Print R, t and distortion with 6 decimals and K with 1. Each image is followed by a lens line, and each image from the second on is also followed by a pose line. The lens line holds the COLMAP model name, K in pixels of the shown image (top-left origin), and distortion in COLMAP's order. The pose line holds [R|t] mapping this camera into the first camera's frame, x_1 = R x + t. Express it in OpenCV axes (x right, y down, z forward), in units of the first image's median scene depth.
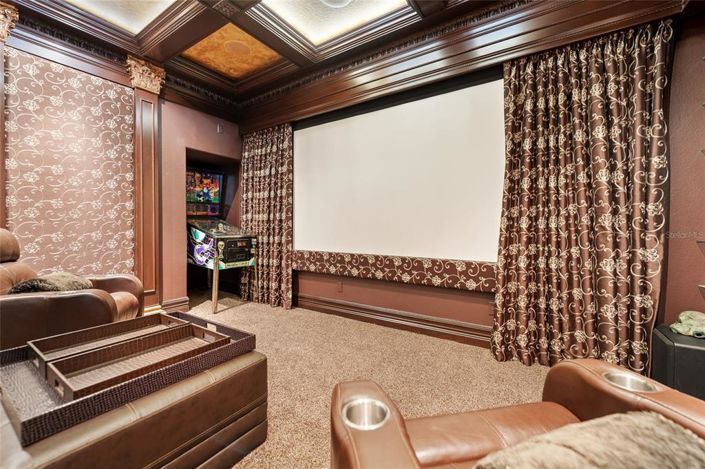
lens RADIAL K [[288.4, 0, 353.3], [0, 288.4, 235.3], [0, 0, 1]] dist [-0.002088, -0.000310]
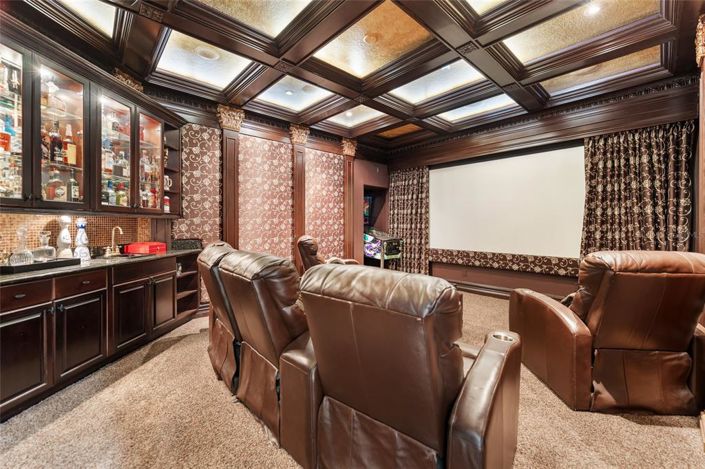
lens RADIAL K [[288.4, 0, 352.3], [0, 288.4, 228.9], [0, 0, 1]] dist [-0.002088, -0.000310]
pose [[0.969707, 0.002608, -0.244256, -0.370596], [-0.006084, 0.999891, -0.013477, -0.045544], [0.244194, 0.014555, 0.969617, -0.940274]]
